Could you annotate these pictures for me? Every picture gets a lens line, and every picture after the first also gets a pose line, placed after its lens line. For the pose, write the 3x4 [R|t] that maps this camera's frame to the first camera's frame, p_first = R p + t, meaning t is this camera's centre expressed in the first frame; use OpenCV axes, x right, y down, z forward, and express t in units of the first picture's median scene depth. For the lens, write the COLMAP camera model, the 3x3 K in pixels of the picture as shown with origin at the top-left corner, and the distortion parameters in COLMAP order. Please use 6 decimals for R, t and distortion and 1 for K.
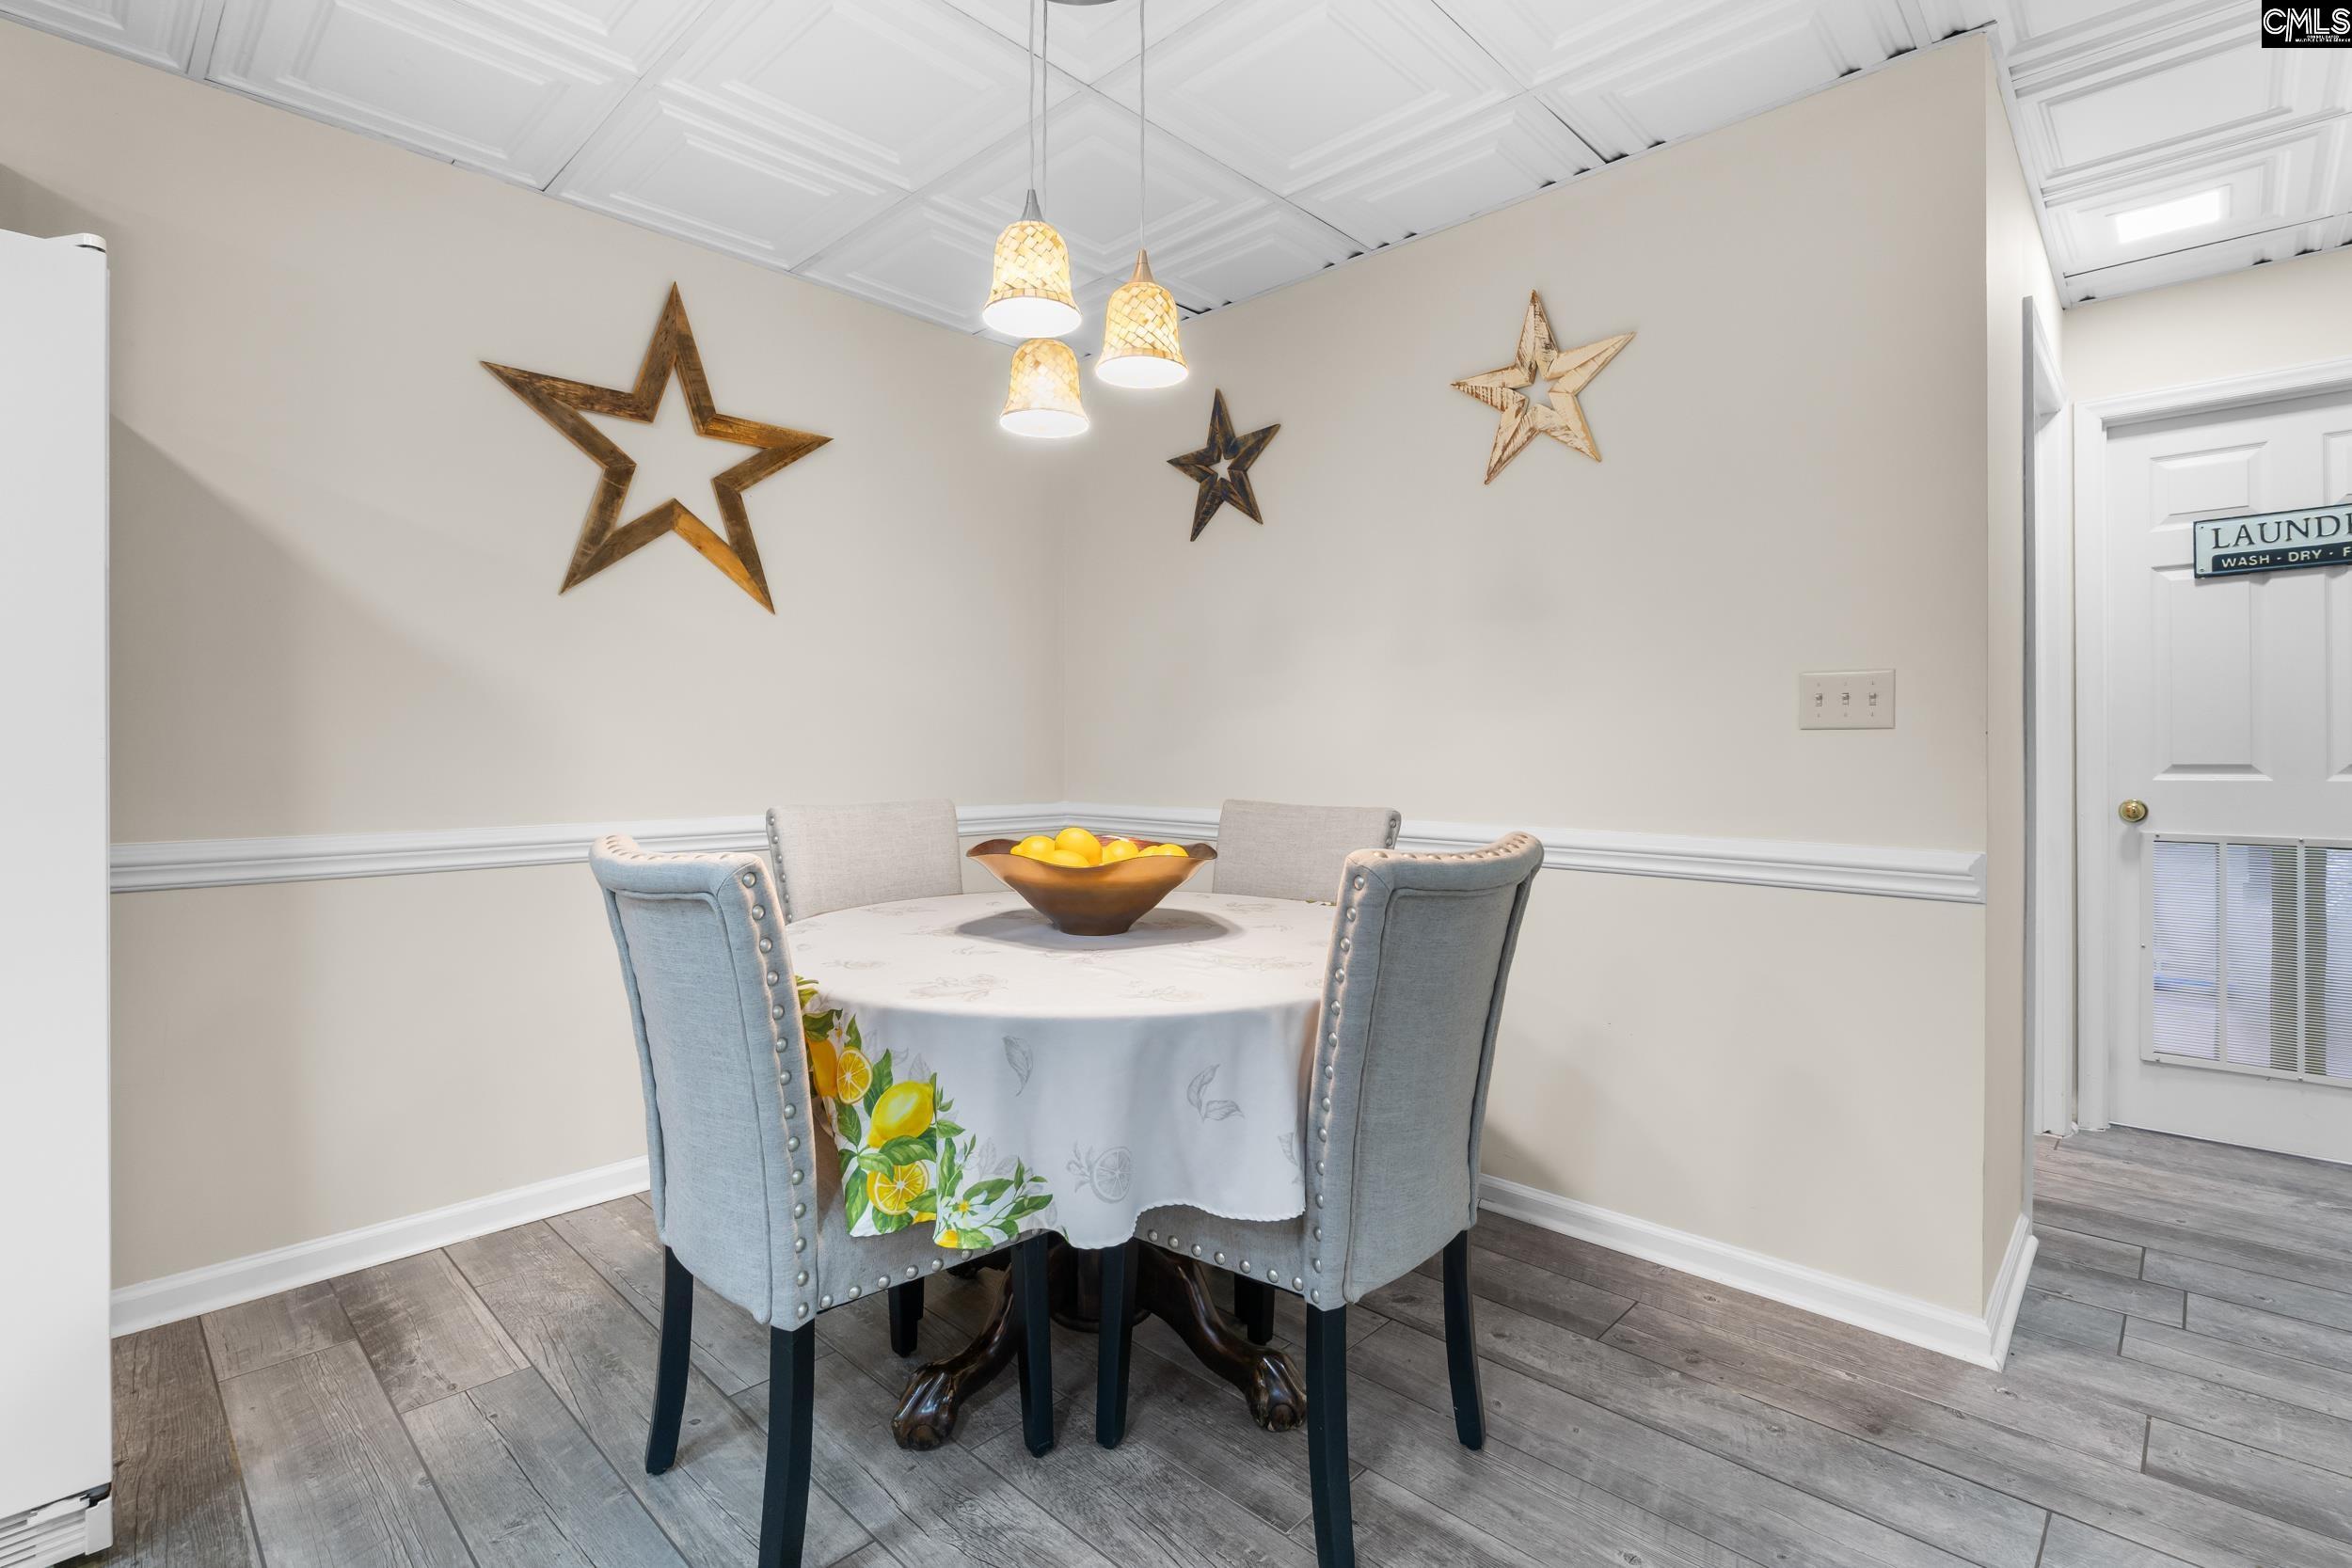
lens RADIAL K [[1078.6, 0, 1155.7], [0, 1078.6, 737.6], [0, 0, 1]] dist [-0.004177, -0.000929]
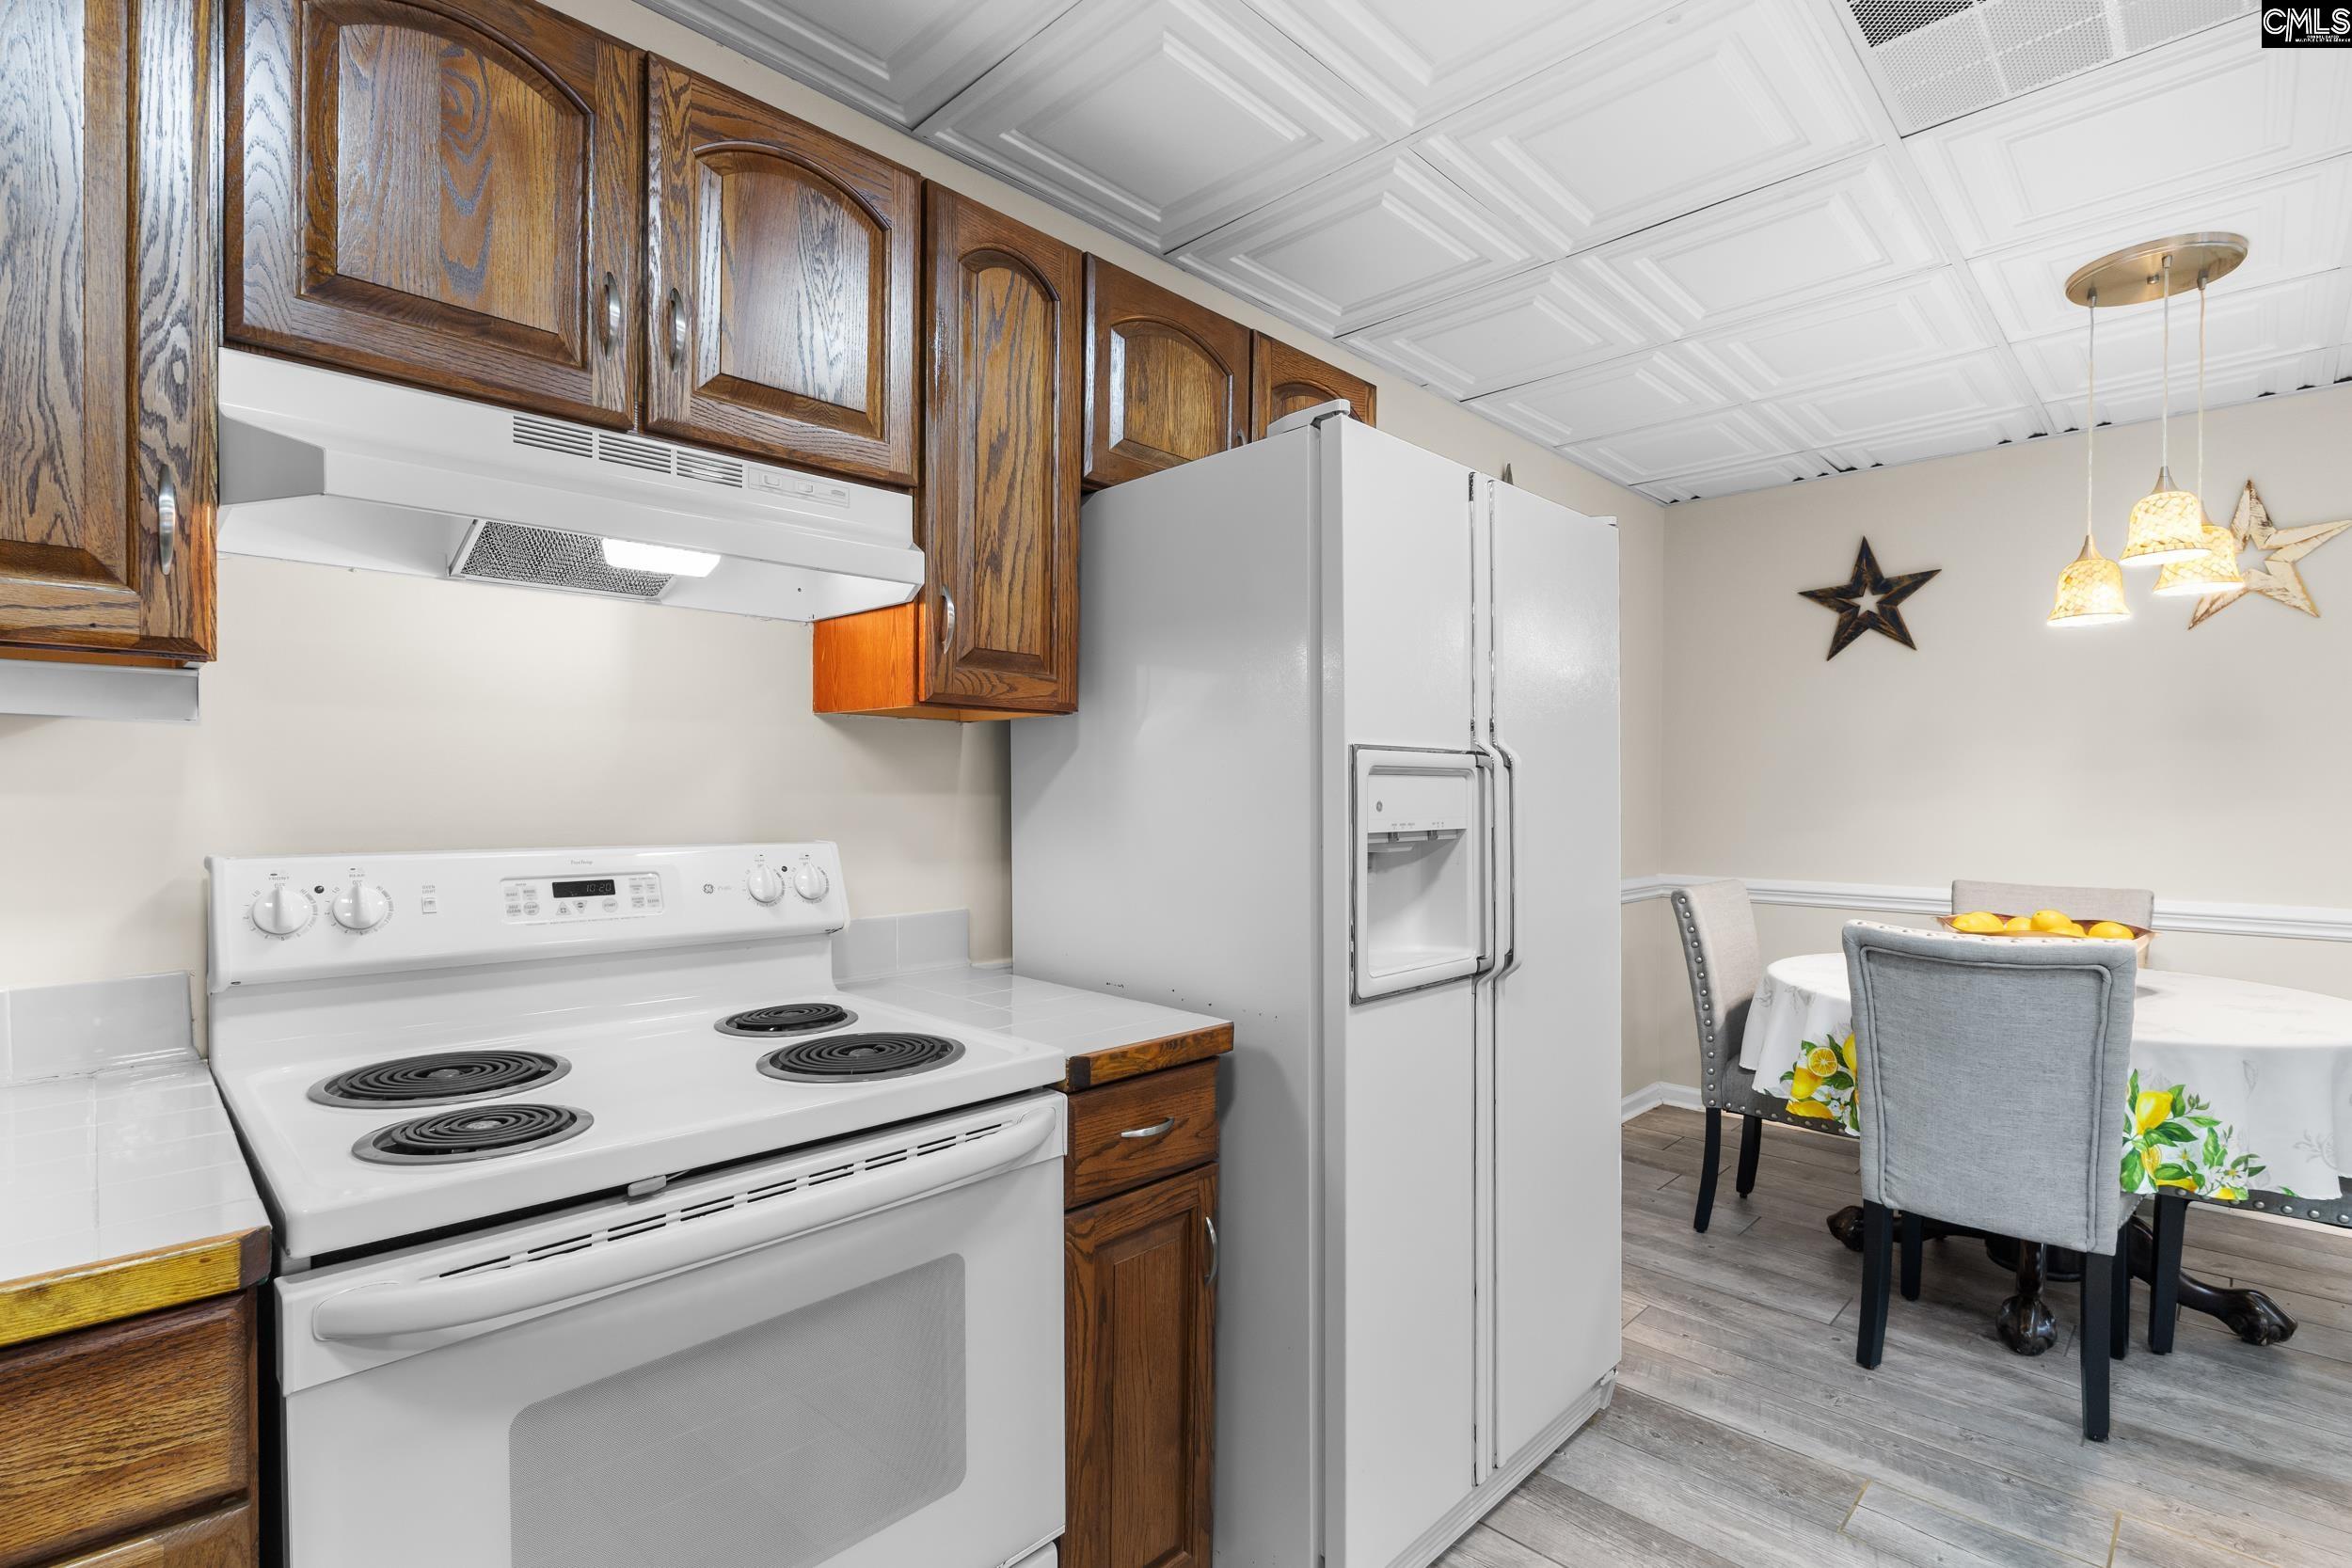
lens RADIAL K [[1078.6, 0, 1175.6], [0, 1078.6, 801.7], [0, 0, 1]] dist [-0.004177, -0.000929]
pose [[0.999879, -0.000145, -0.015553, -0.896894], [0.000354, 0.999909, 0.013466, -0.056037], [0.015550, -0.013470, 0.999788, -0.280615]]
